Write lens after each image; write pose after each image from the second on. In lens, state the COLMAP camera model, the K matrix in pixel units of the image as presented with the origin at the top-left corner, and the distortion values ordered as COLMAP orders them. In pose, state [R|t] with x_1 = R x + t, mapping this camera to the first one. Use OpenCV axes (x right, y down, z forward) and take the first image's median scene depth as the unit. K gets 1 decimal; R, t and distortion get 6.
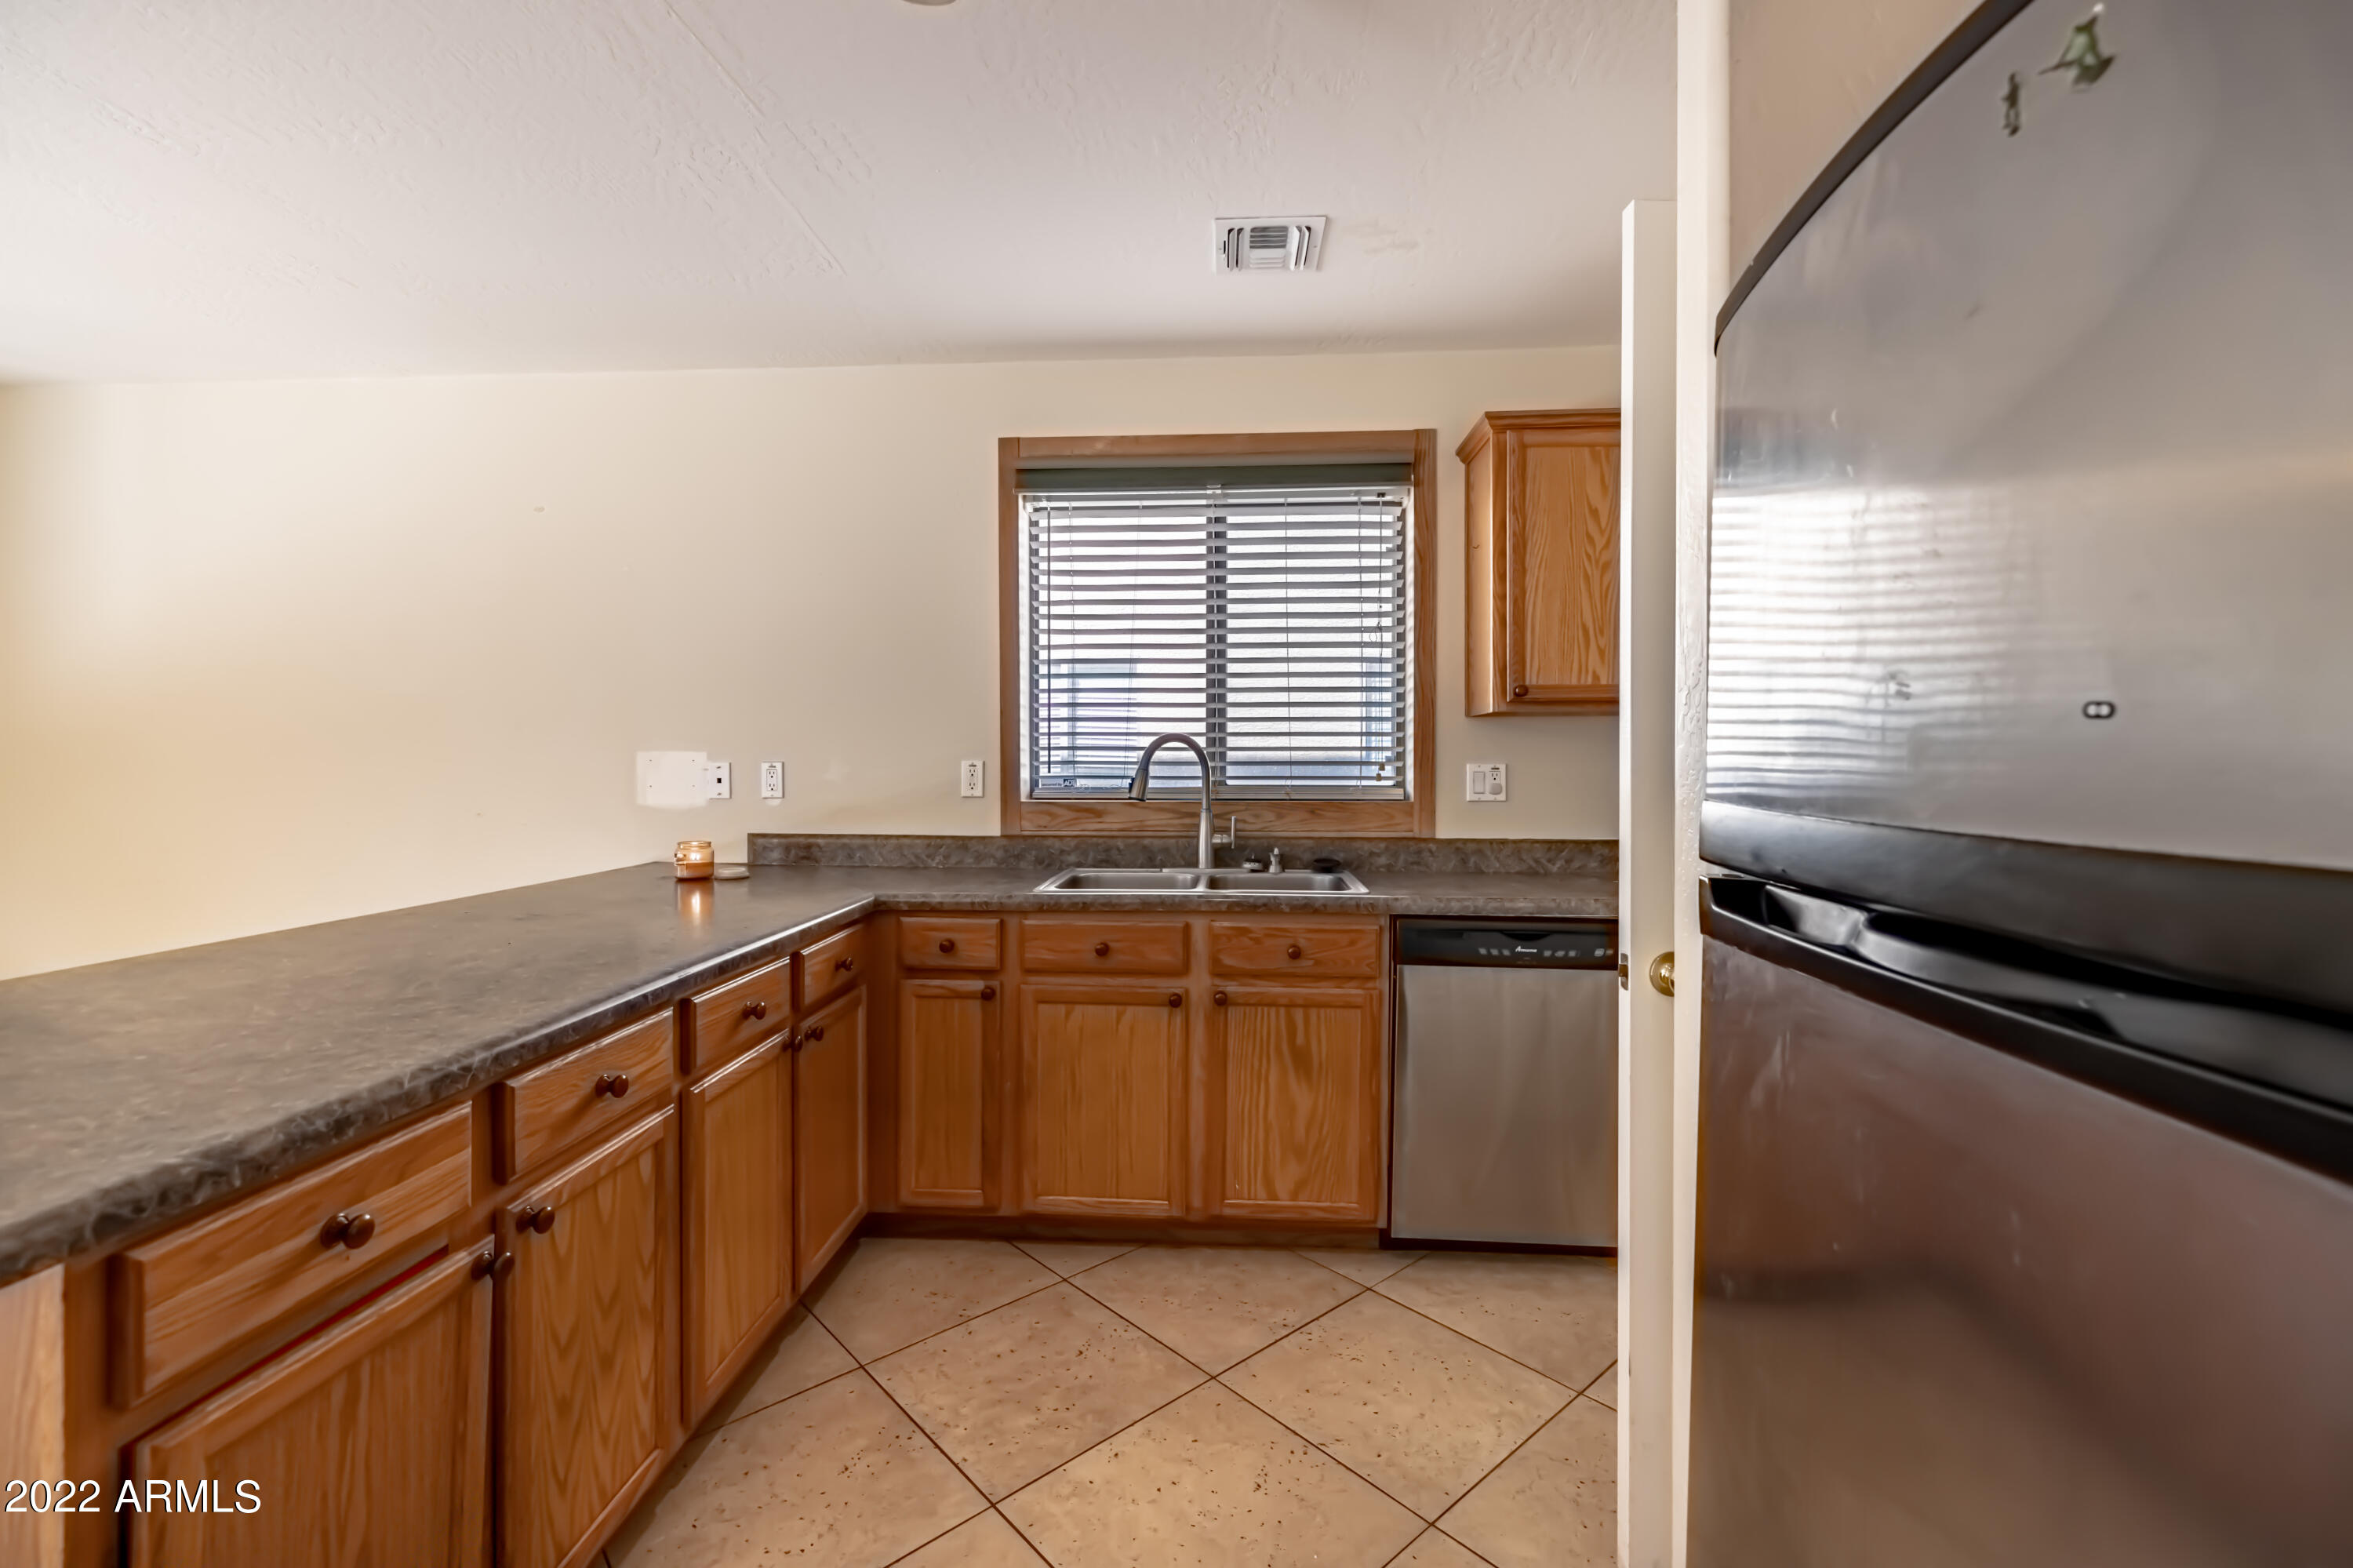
lens RADIAL K [[992.4, 0, 1167.0], [0, 992.4, 766.1], [0, 0, 1]] dist [0.002919, -0.001763]
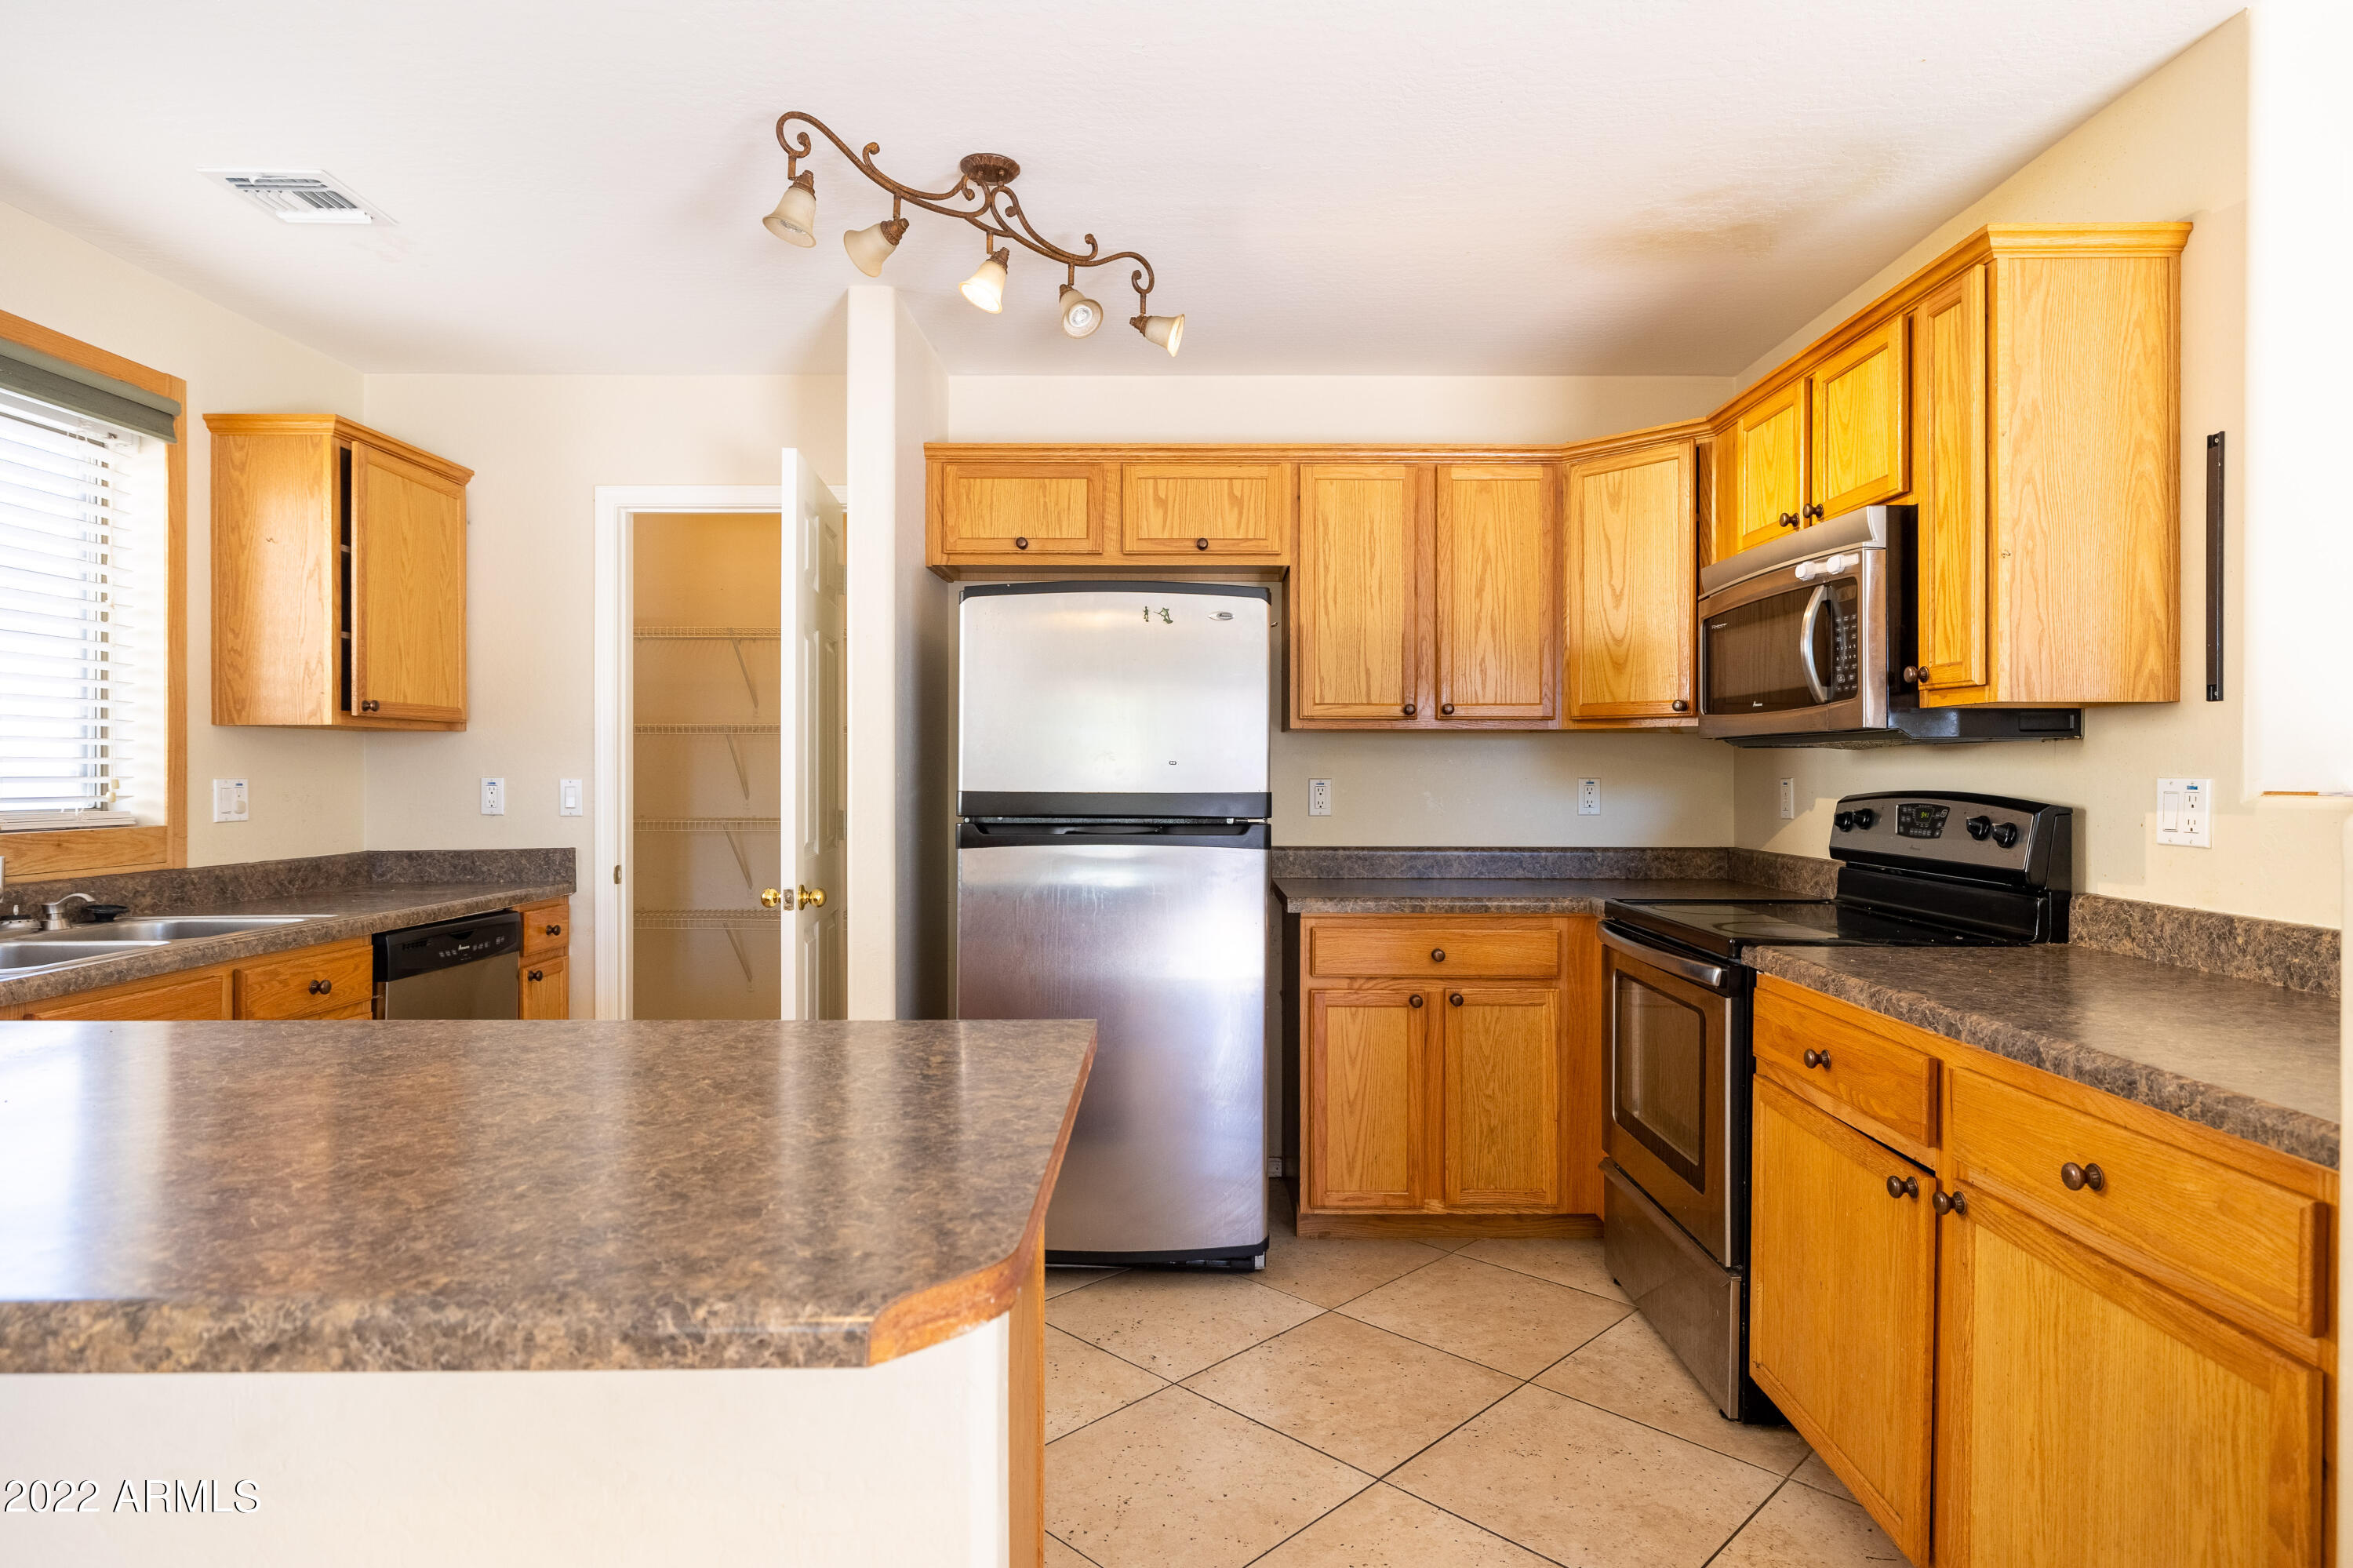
lens RADIAL K [[1284.5, 0, 1184.8], [0, 1284.5, 773.8], [0, 0, 1]] dist [0.002622, -0.001534]
pose [[-0.060061, -0.000739, 0.998194, -0.849759], [0.005652, 0.999983, 0.001081, -0.003381], [-0.998179, 0.005707, -0.060056, 0.220614]]
